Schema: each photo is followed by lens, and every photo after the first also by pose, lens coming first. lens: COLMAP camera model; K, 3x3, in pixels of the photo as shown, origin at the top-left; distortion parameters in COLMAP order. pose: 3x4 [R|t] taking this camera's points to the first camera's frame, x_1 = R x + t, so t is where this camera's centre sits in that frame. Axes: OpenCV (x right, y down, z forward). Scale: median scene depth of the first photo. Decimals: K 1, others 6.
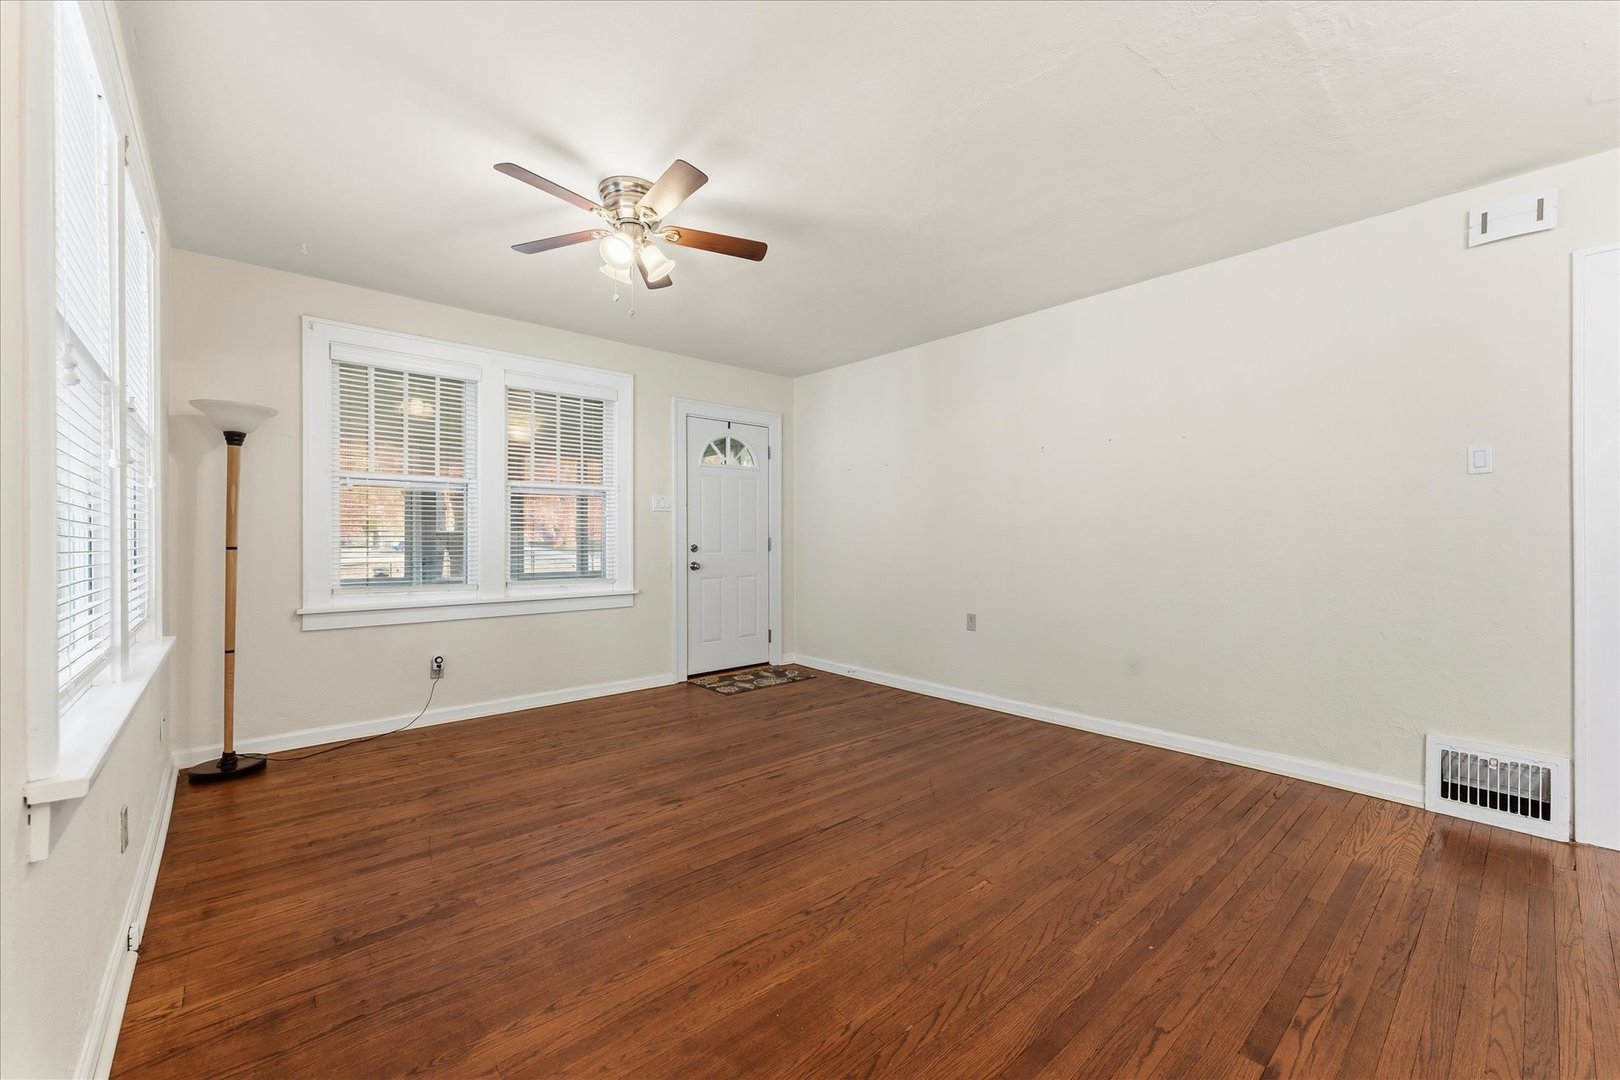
lens RADIAL K [[643.0, 0, 810.1], [0, 643.0, 543.2], [0, 0, 1]] dist [-0.001050, -0.000081]
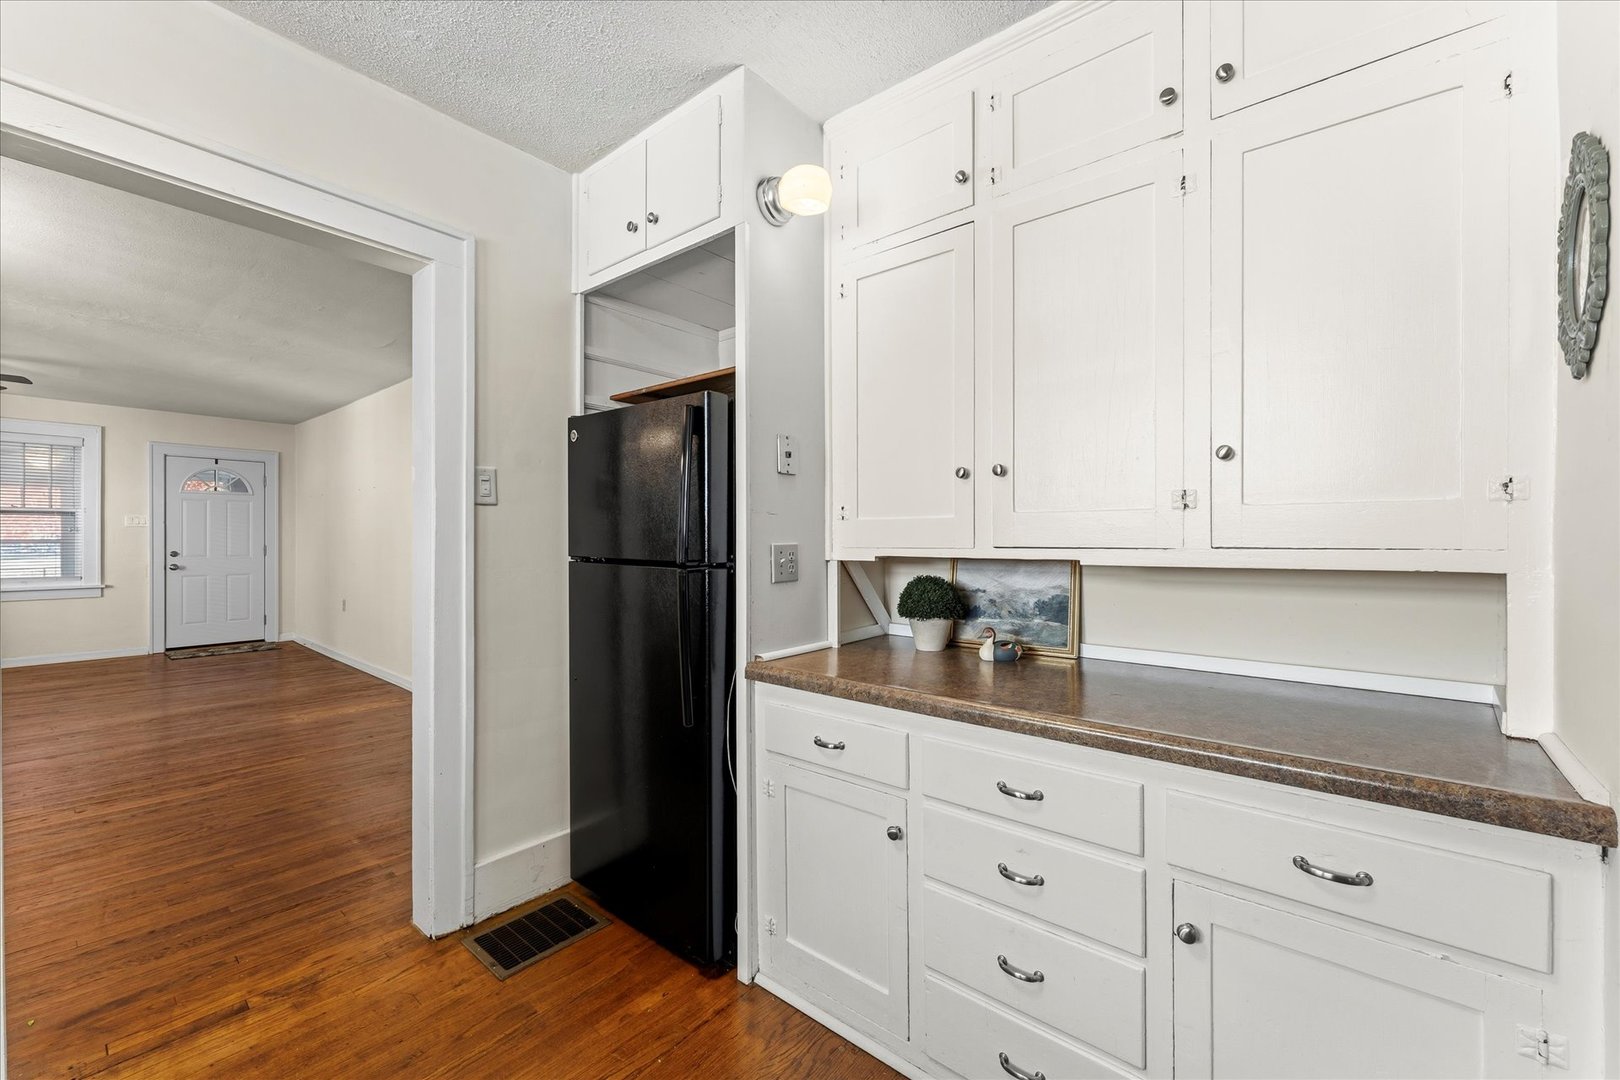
lens RADIAL K [[649.4, 0, 810.8], [0, 649.4, 537.4], [0, 0, 1]] dist [-0.001380, -0.000387]
pose [[0.989306, 0.004197, 0.145795, 1.438657], [-0.003304, 0.999974, -0.006368, -0.034904], [-0.145818, 0.005818, 0.989294, -0.820488]]
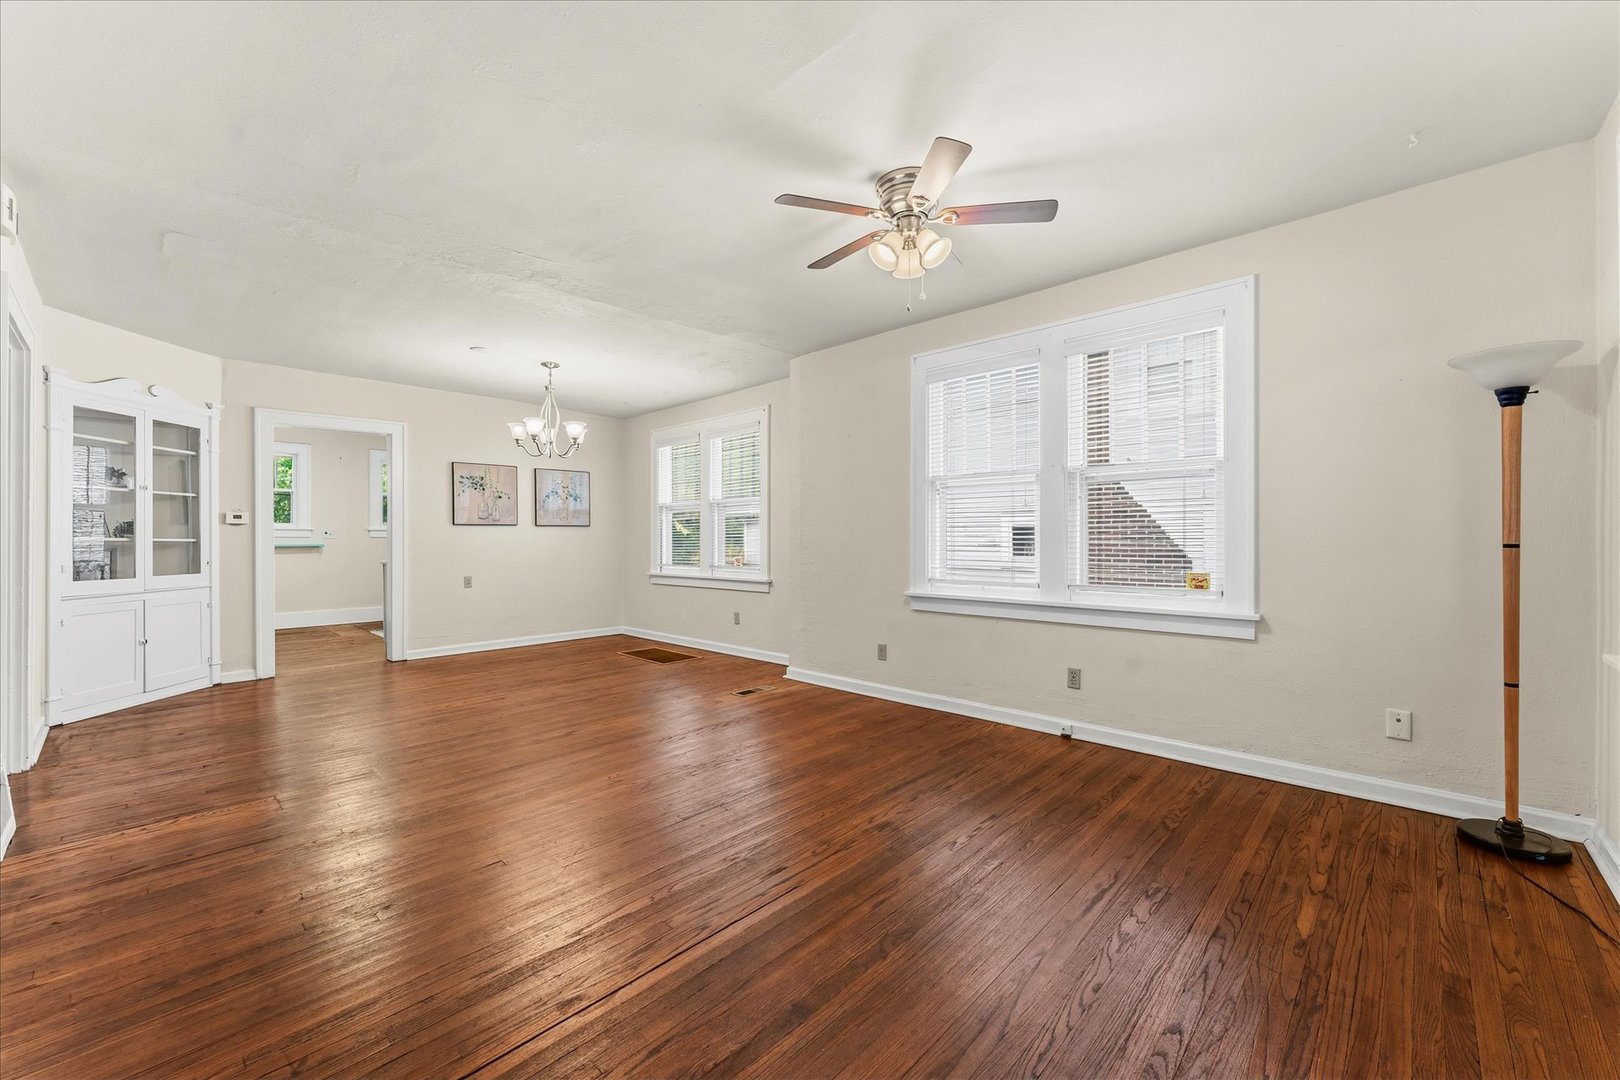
lens RADIAL K [[649.4, 0, 810.8], [0, 649.4, 537.4], [0, 0, 1]] dist [-0.001380, -0.000387]
pose [[-0.995886, 0.005371, -0.090458, -0.026189], [0.004961, 0.999976, 0.004760, -0.009528], [0.090481, 0.004292, -0.995889, 1.564851]]
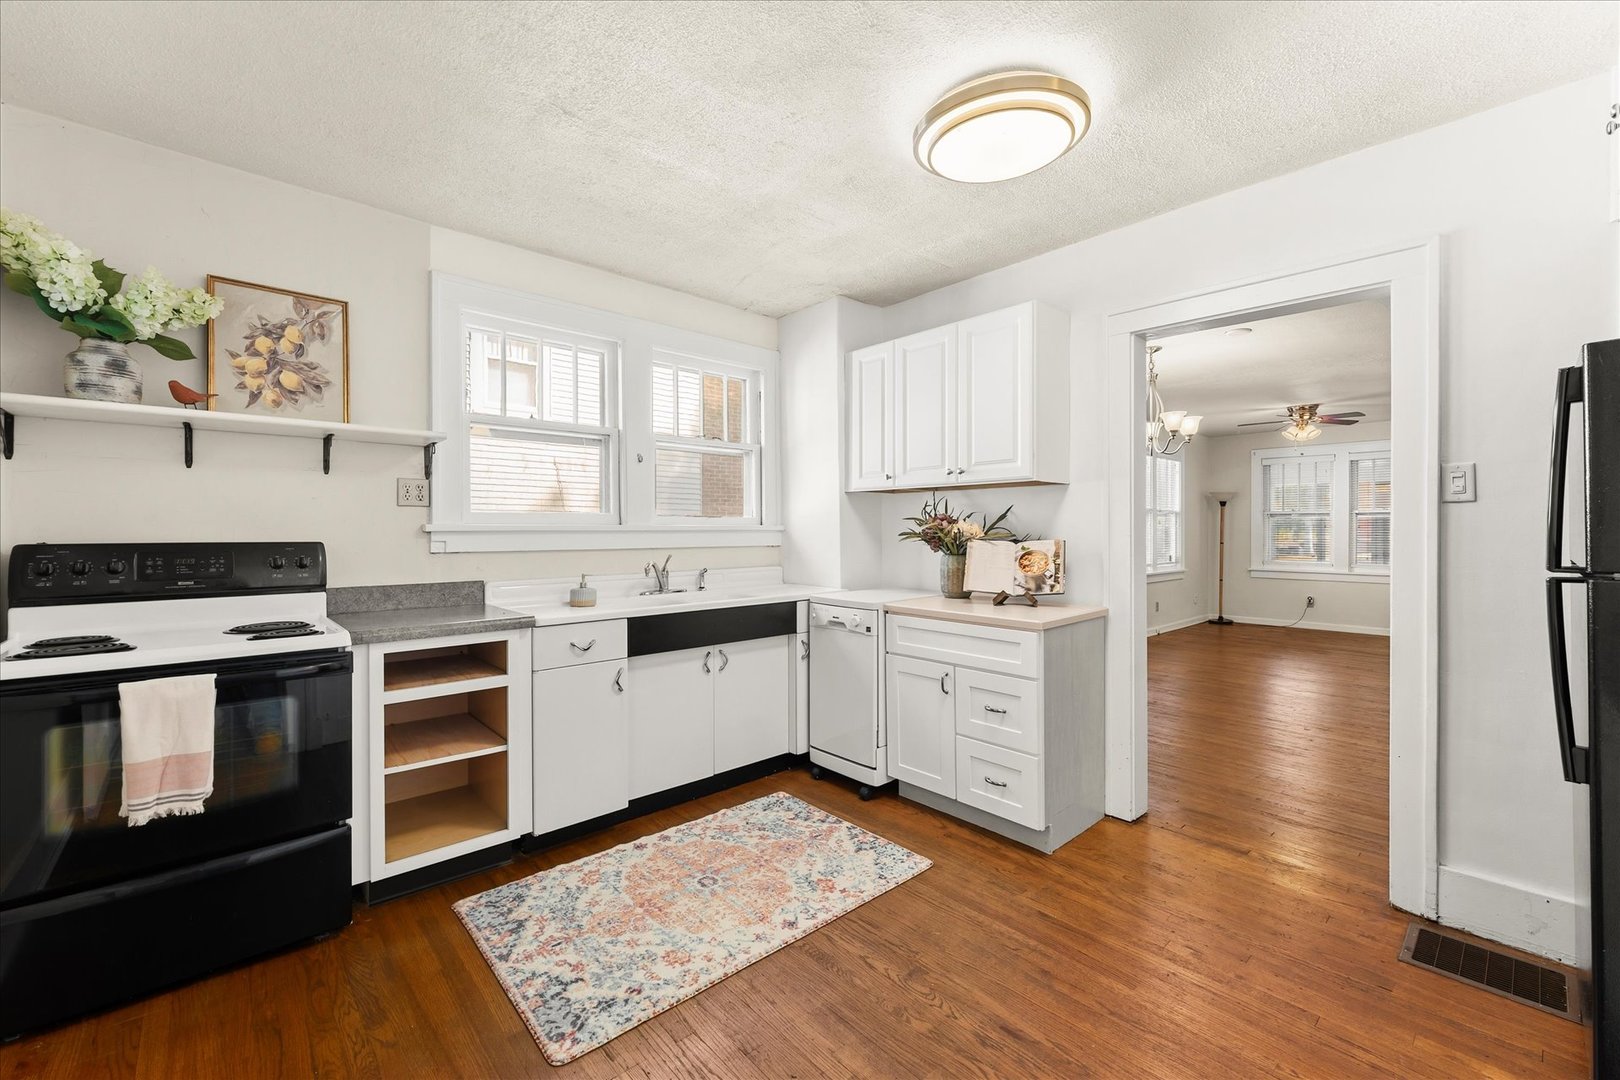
lens RADIAL K [[666.9, 0, 808.6], [0, 666.9, 534.1], [0, 0, 1]] dist [0.001143, 0.000034]
pose [[0.010171, 0.007648, -0.999919, 1.846451], [-0.006171, 0.999952, 0.007586, -0.040527], [0.999929, 0.006094, 0.010218, -0.767297]]
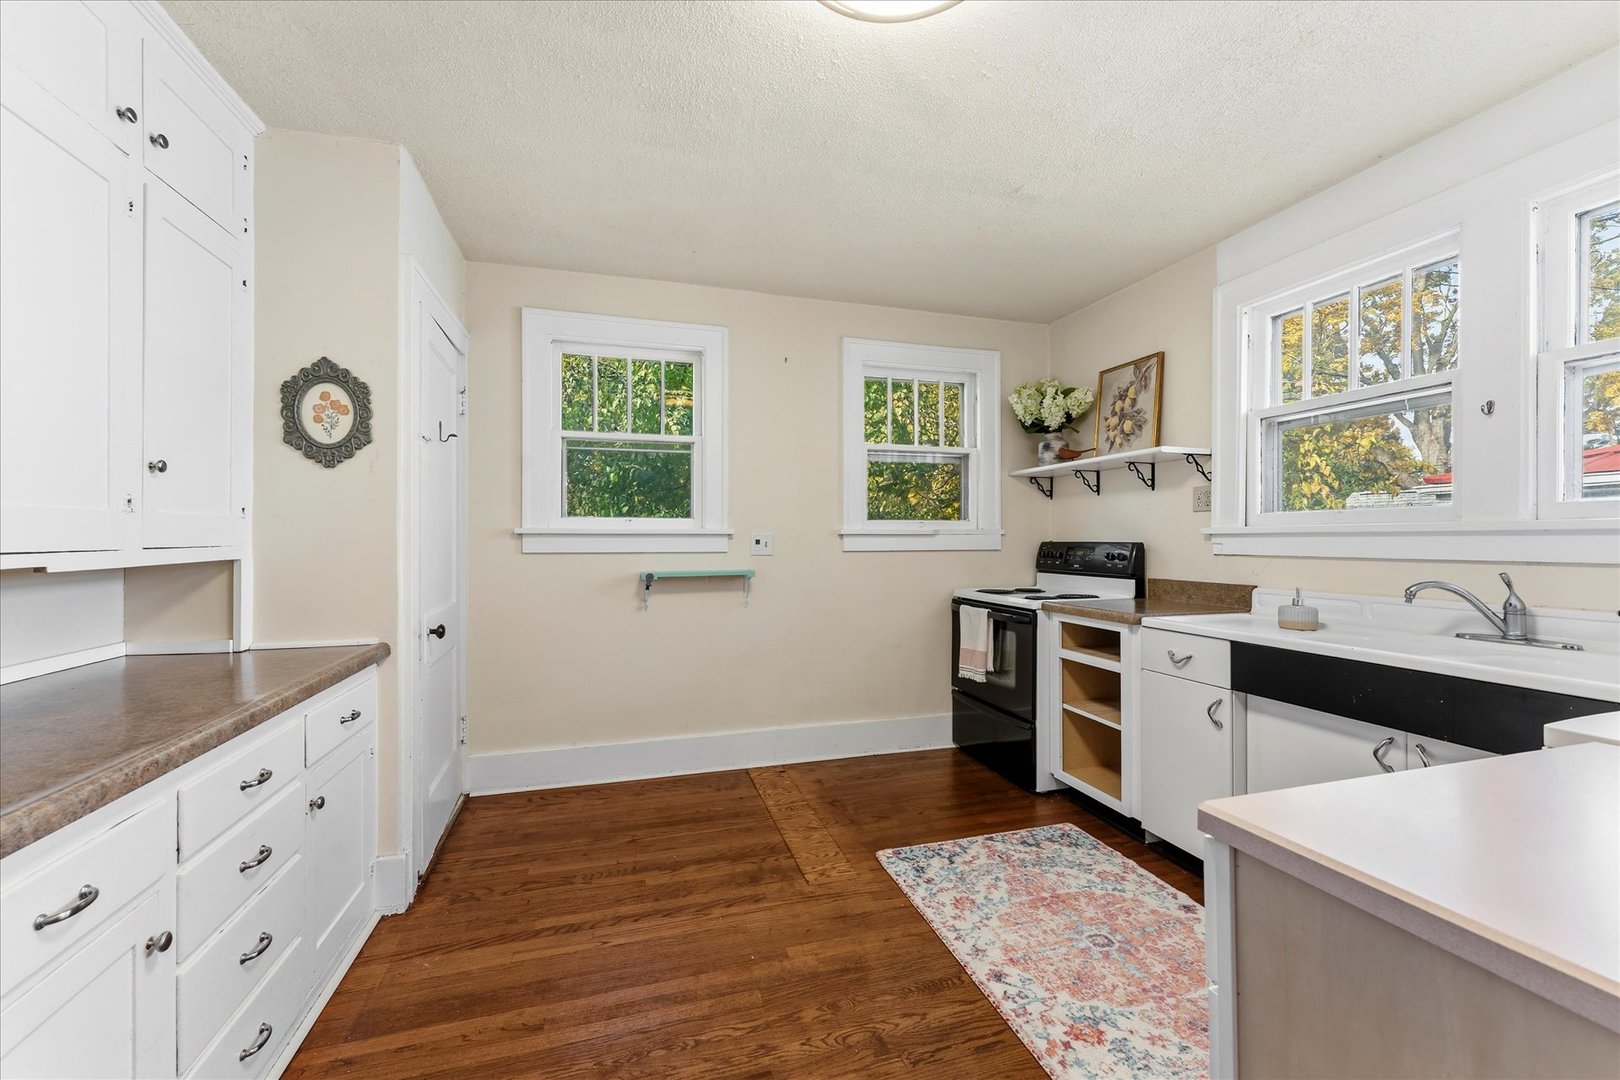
lens RADIAL K [[643.0, 0, 810.1], [0, 643.0, 543.2], [0, 0, 1]] dist [-0.001050, -0.000081]
pose [[-0.907205, 0.001085, 0.420688, 1.105220], [0.008026, 0.999859, 0.014728, -0.039716], [-0.420612, 0.016738, -0.907086, -0.205442]]
